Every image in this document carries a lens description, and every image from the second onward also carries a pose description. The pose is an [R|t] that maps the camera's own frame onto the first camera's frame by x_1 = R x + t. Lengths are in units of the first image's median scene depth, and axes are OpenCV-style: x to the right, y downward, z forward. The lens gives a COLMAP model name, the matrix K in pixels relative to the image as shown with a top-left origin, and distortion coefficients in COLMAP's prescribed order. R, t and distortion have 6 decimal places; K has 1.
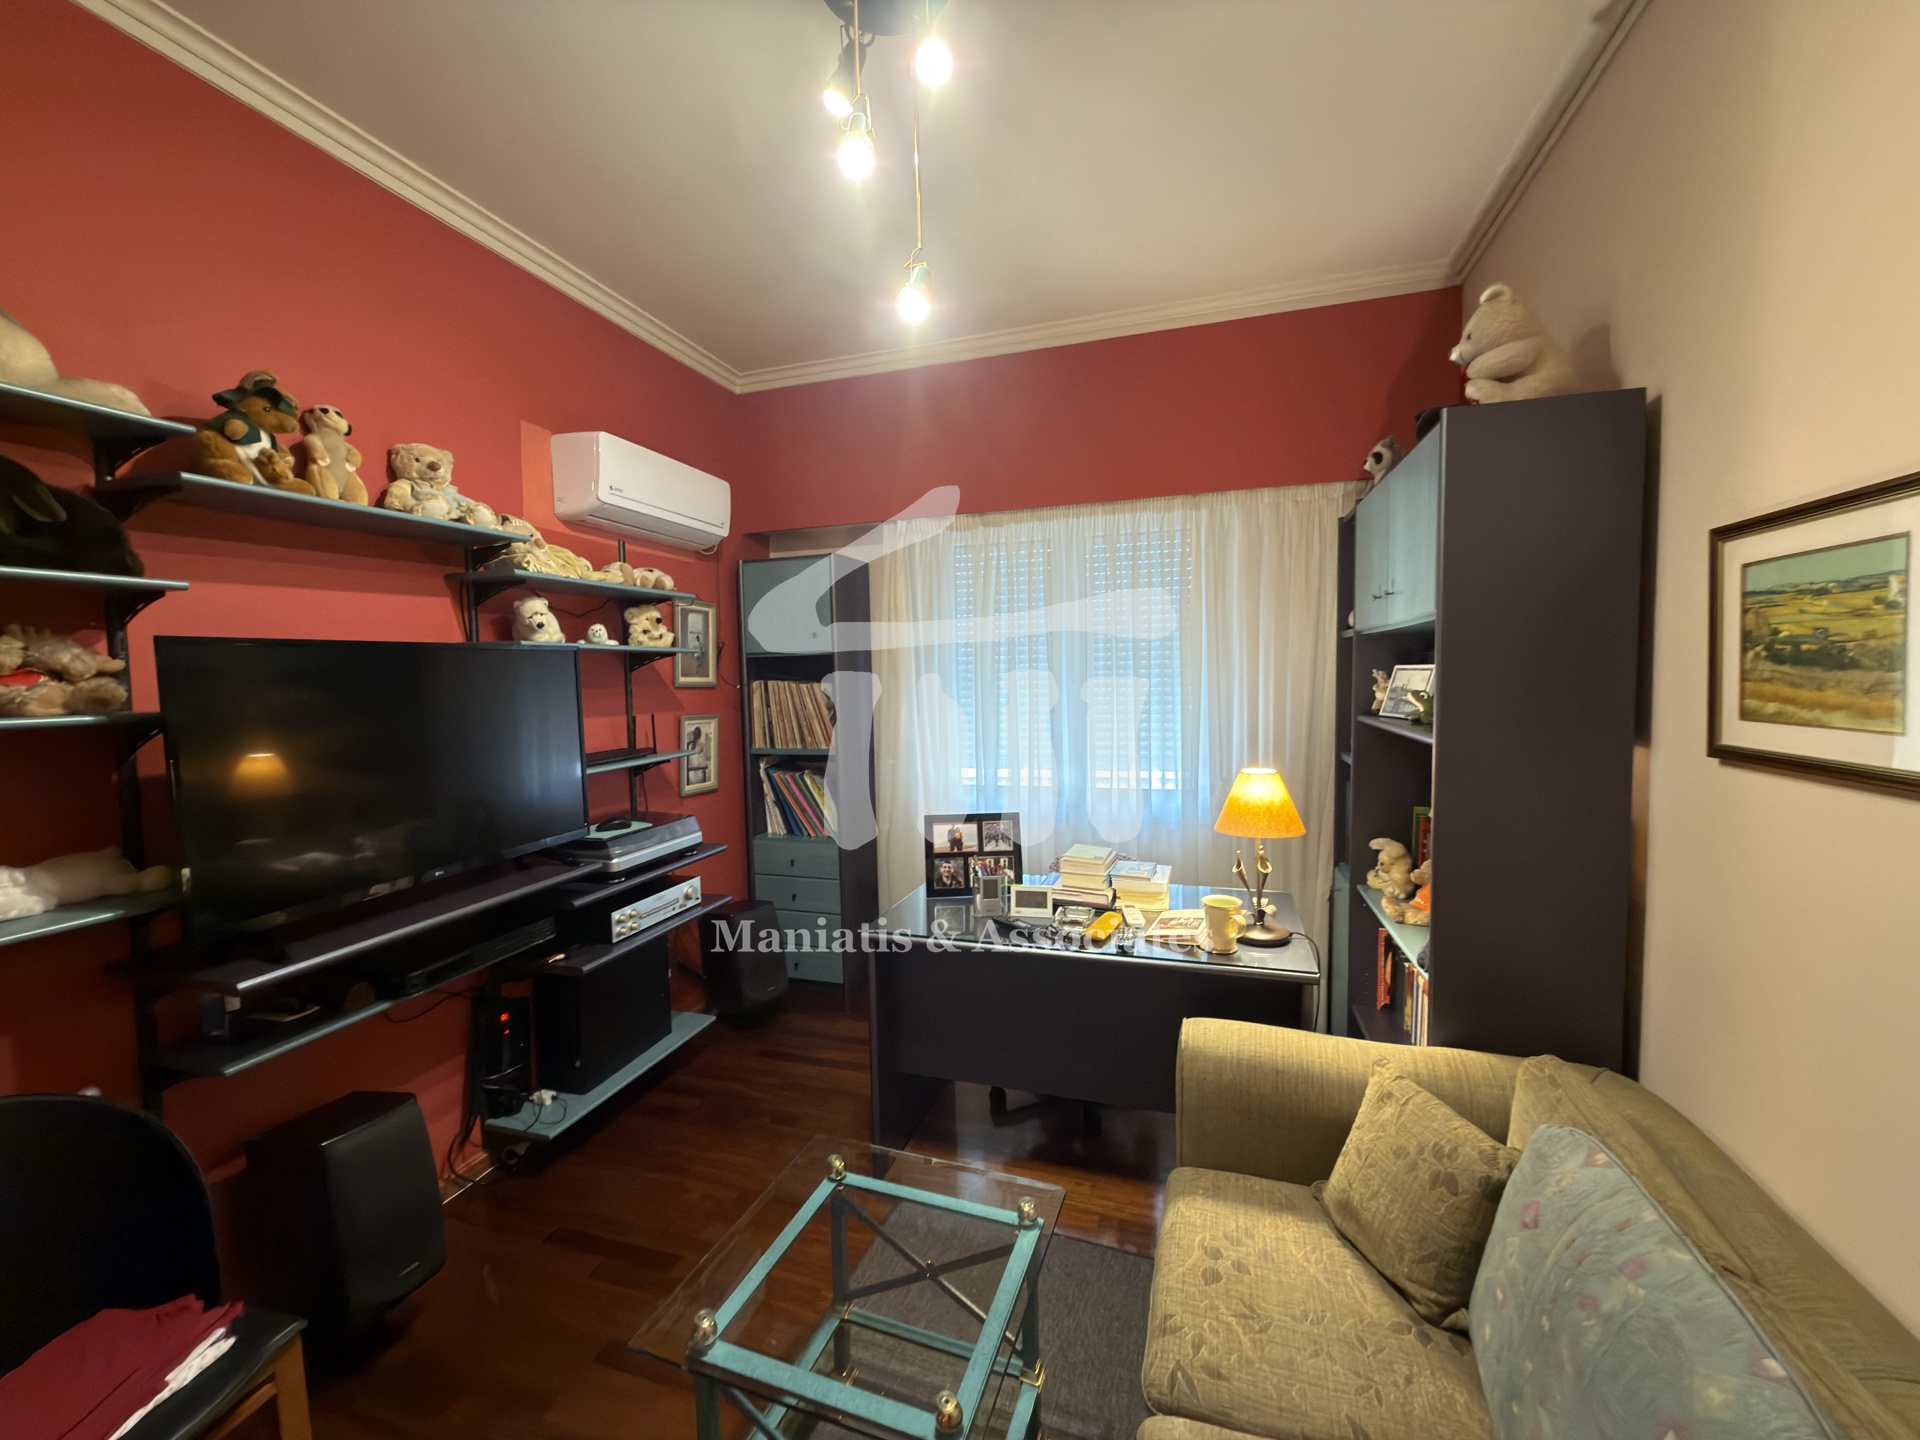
lens RADIAL K [[763.2, 0, 958.5], [0, 763.2, 719.6], [0, 0, 1]] dist [-0.001092, -0.000018]
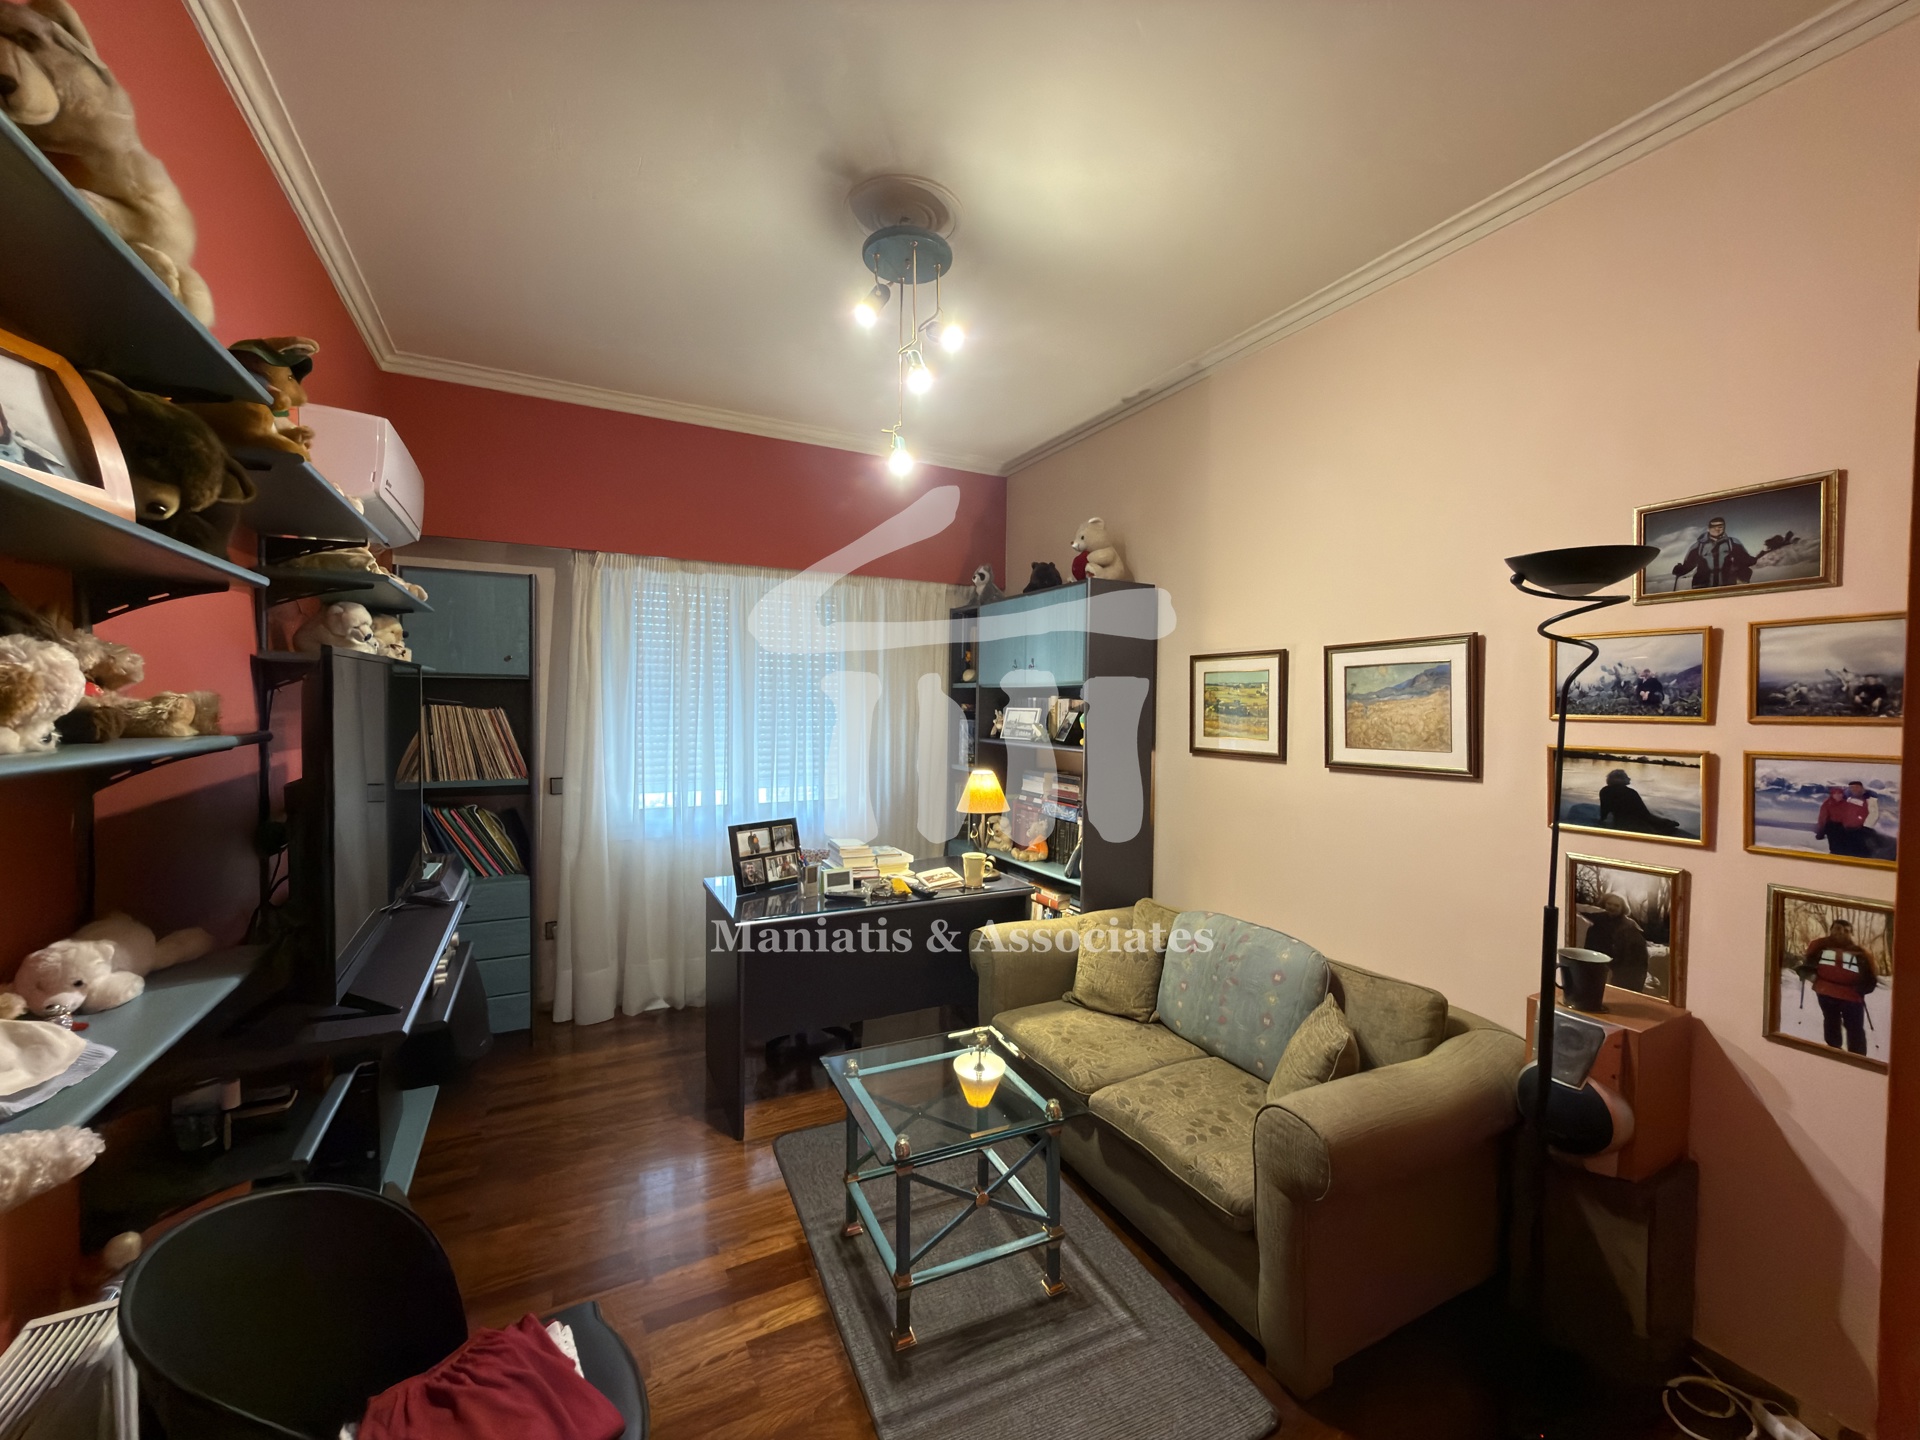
lens RADIAL K [[763.2, 0, 960.5], [0, 763.2, 721.4], [0, 0, 1]] dist [-0.001092, -0.000018]
pose [[0.702076, 0.011840, 0.712003, -0.630568], [0.016523, 0.999322, -0.032910, 0.010047], [-0.711910, 0.034869, 0.701405, -0.073194]]
